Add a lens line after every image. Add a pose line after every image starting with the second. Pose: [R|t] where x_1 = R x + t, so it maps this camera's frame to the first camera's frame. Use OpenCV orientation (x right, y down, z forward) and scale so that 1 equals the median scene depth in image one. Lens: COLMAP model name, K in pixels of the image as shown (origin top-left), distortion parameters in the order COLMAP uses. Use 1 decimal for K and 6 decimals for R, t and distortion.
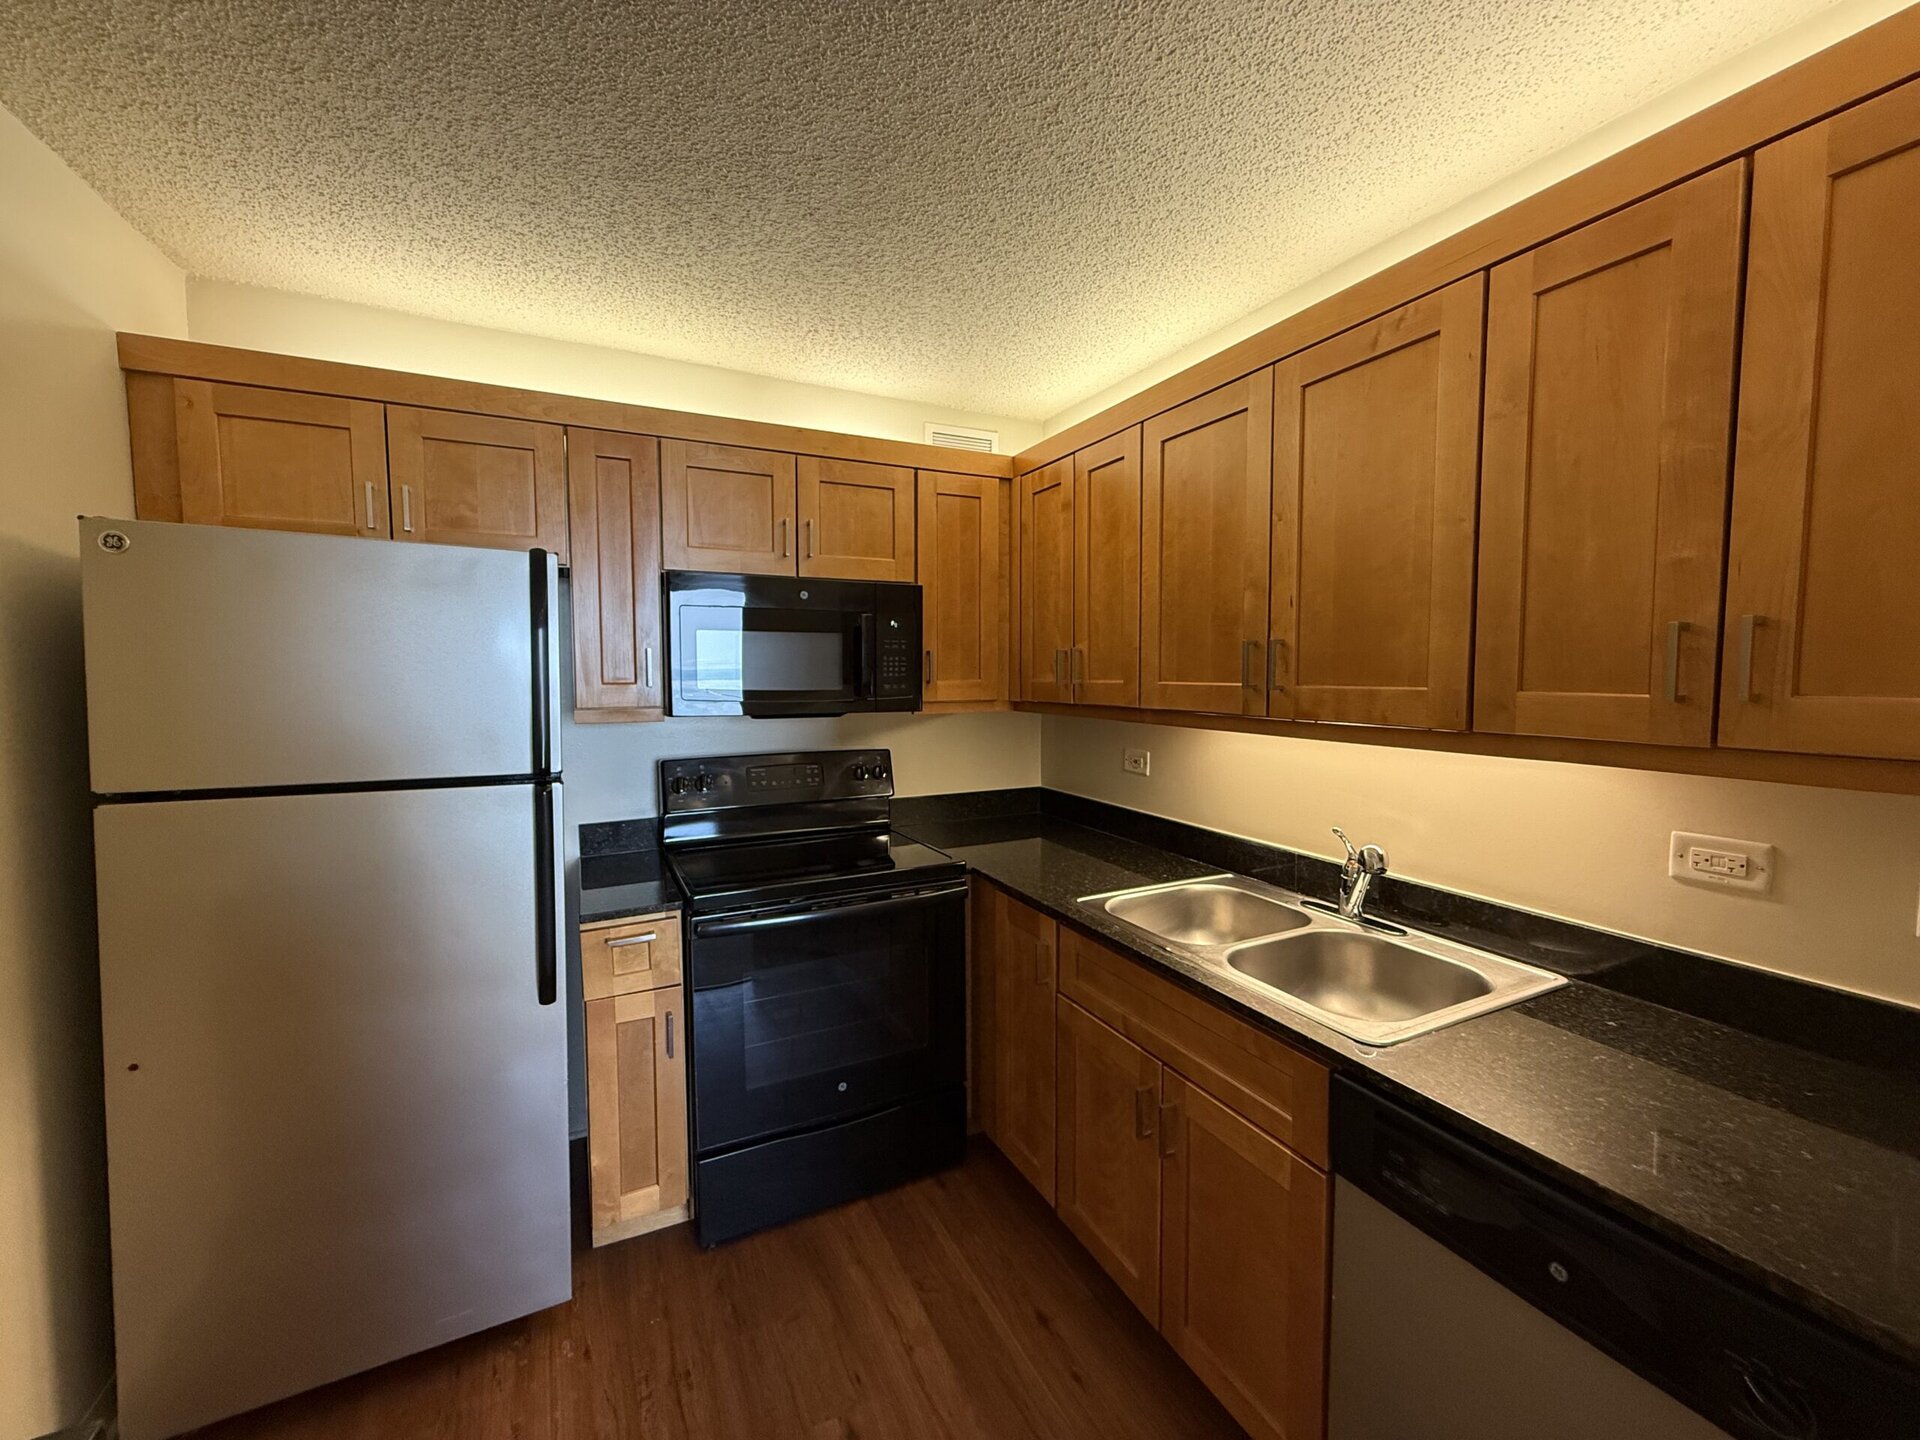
lens RADIAL K [[766.1, 0, 954.8], [0, 766.1, 723.1], [0, 0, 1]] dist [-0.001255, -0.000131]
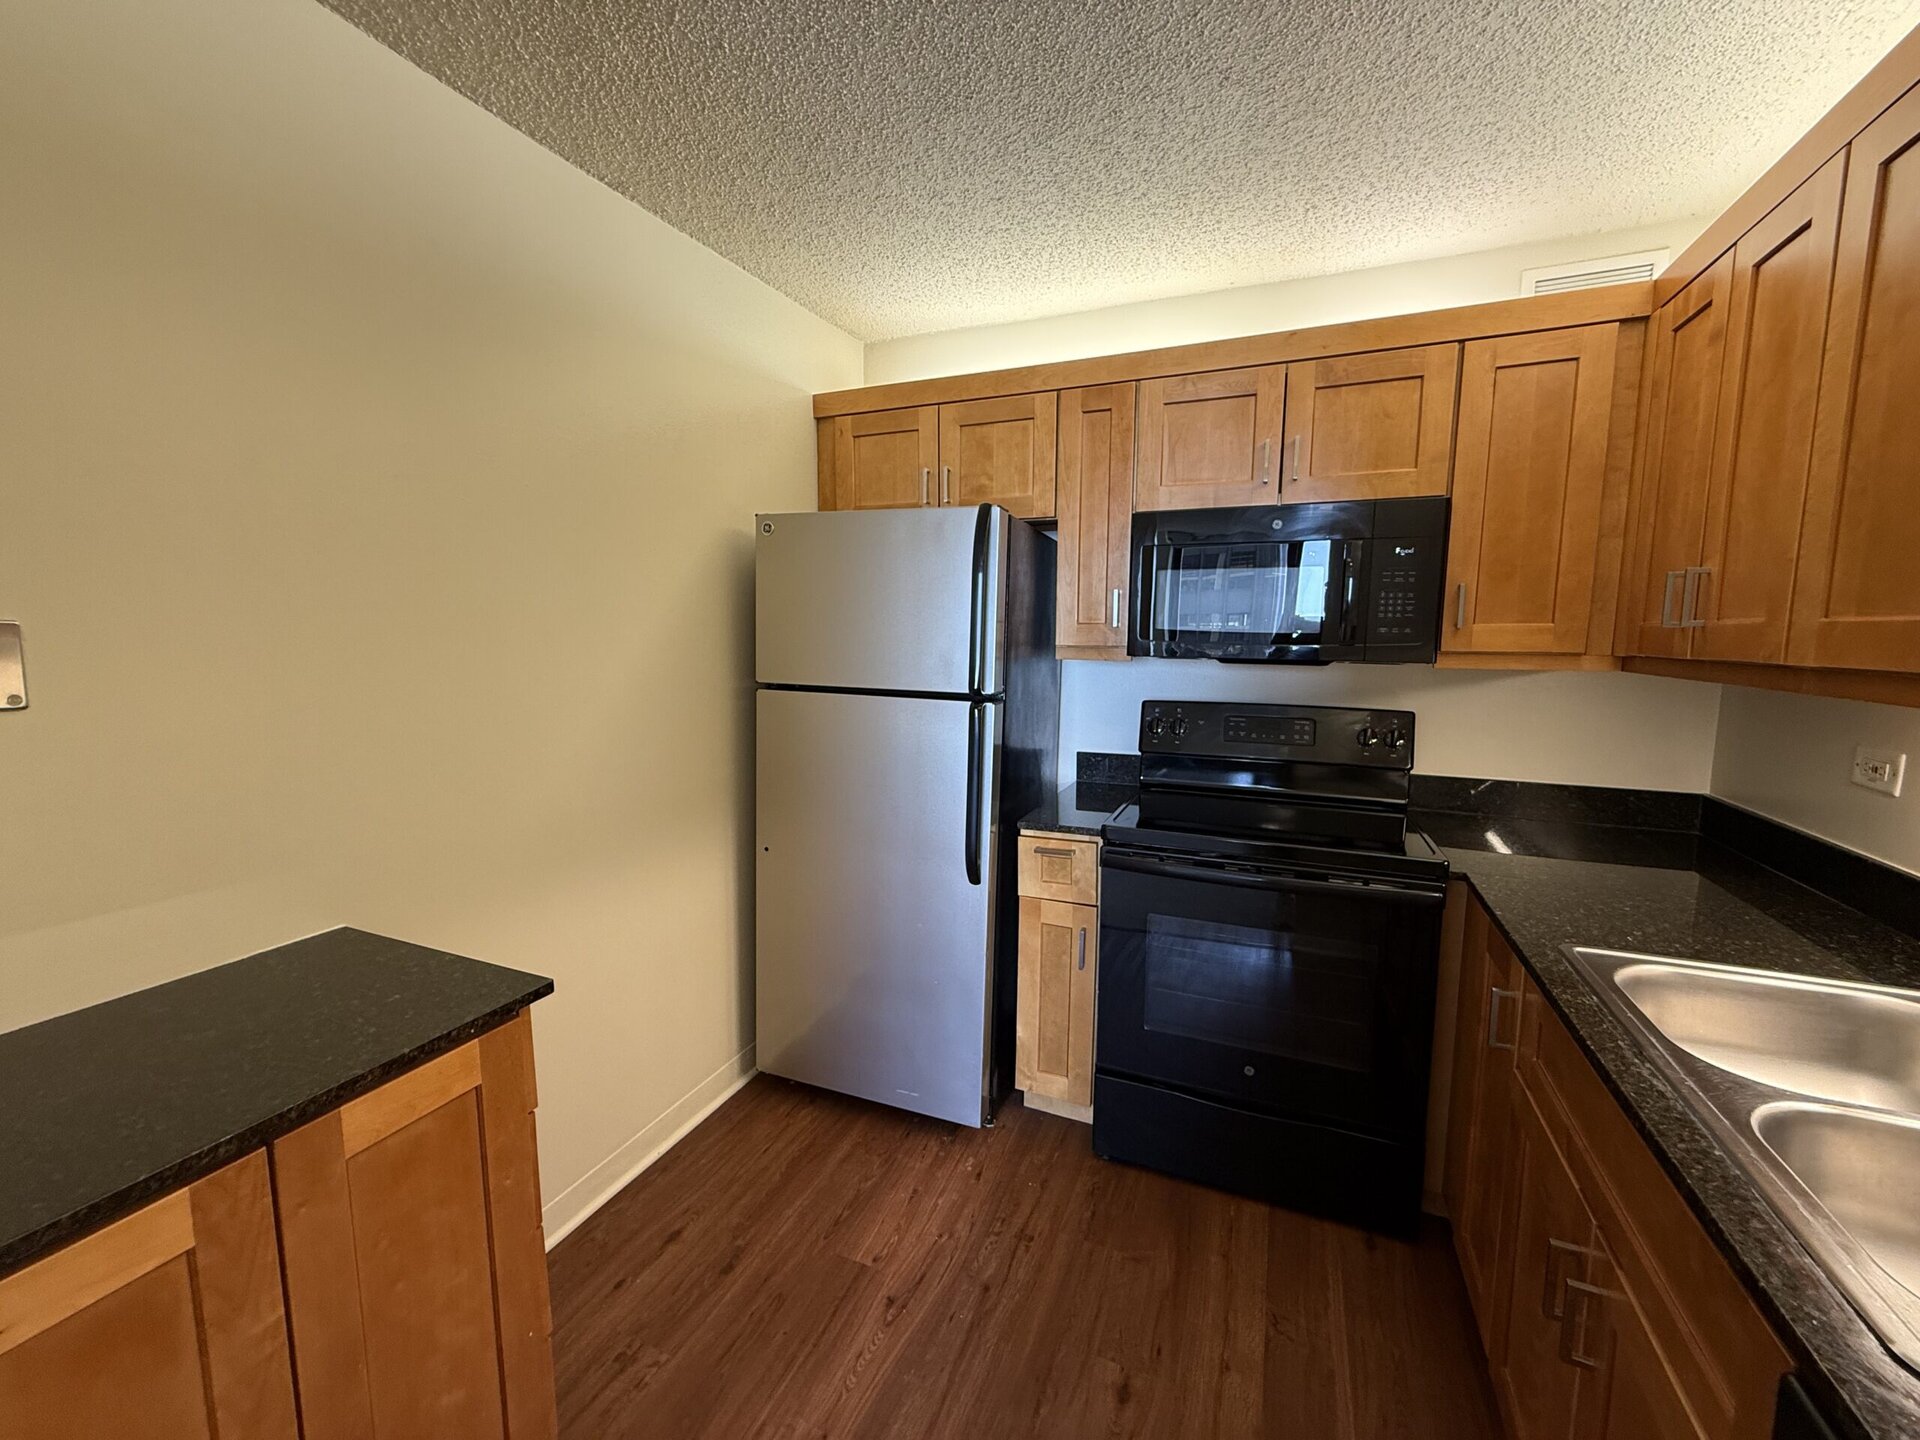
lens RADIAL K [[766.1, 0, 954.8], [0, 766.1, 723.1], [0, 0, 1]] dist [-0.001255, -0.000131]
pose [[0.648448, 0.098185, -0.754901, 0.286496], [-0.059635, 0.995152, 0.078208, 0.016497], [0.758920, -0.005695, 0.651159, 0.157282]]
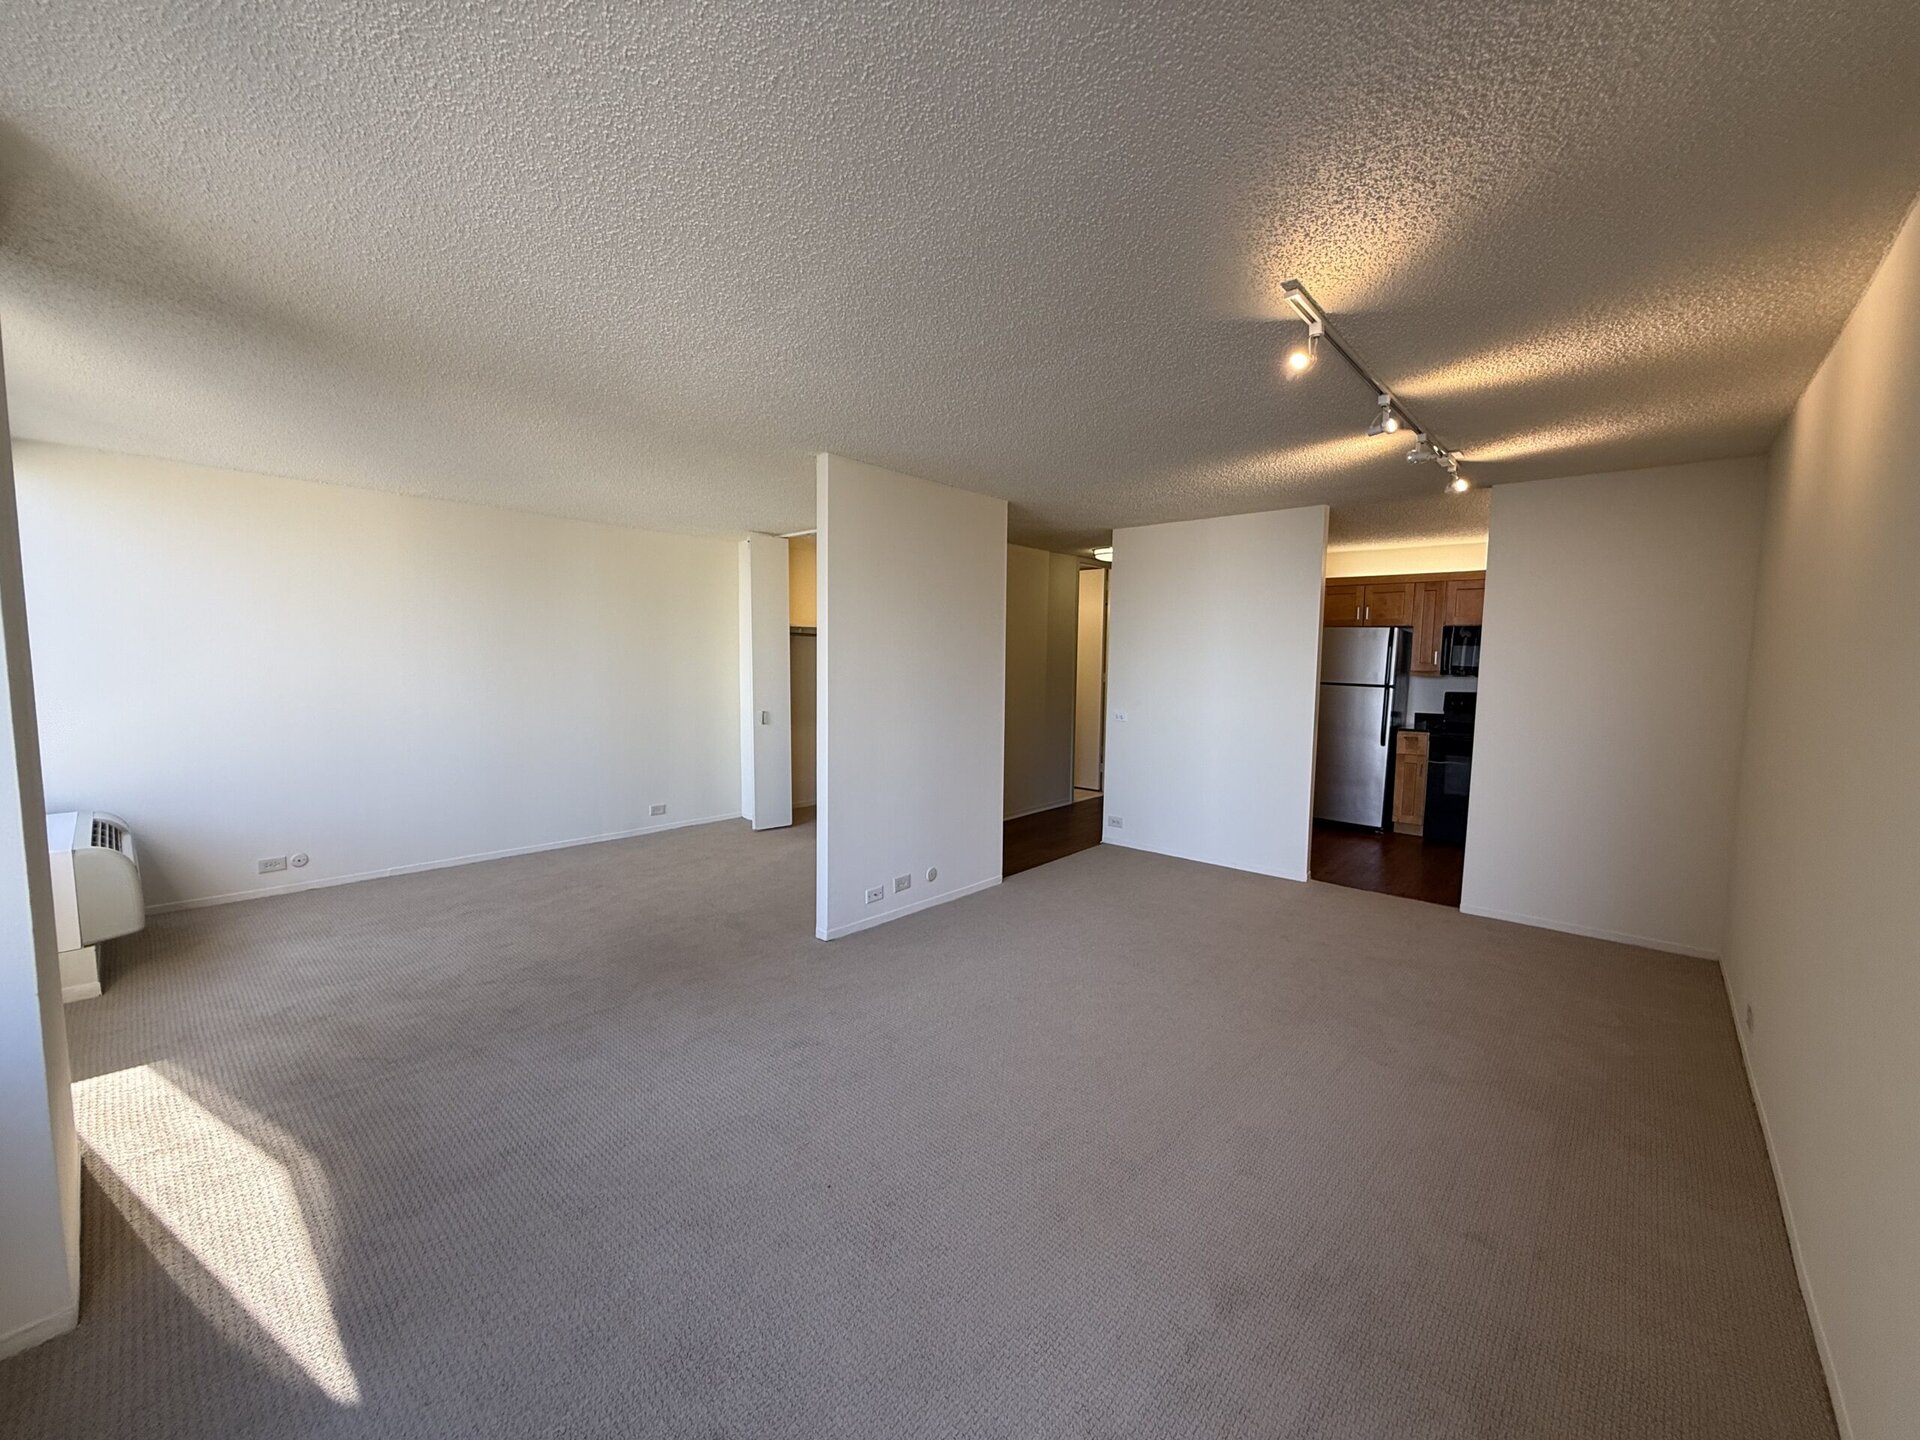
lens RADIAL K [[766.1, 0, 954.8], [0, 766.1, 723.1], [0, 0, 1]] dist [-0.001255, -0.000131]
pose [[0.370227, 0.086737, -0.924883, 1.842577], [-0.076762, 0.995083, 0.062593, 0.150846], [0.925764, 0.047822, 0.375065, -2.020049]]
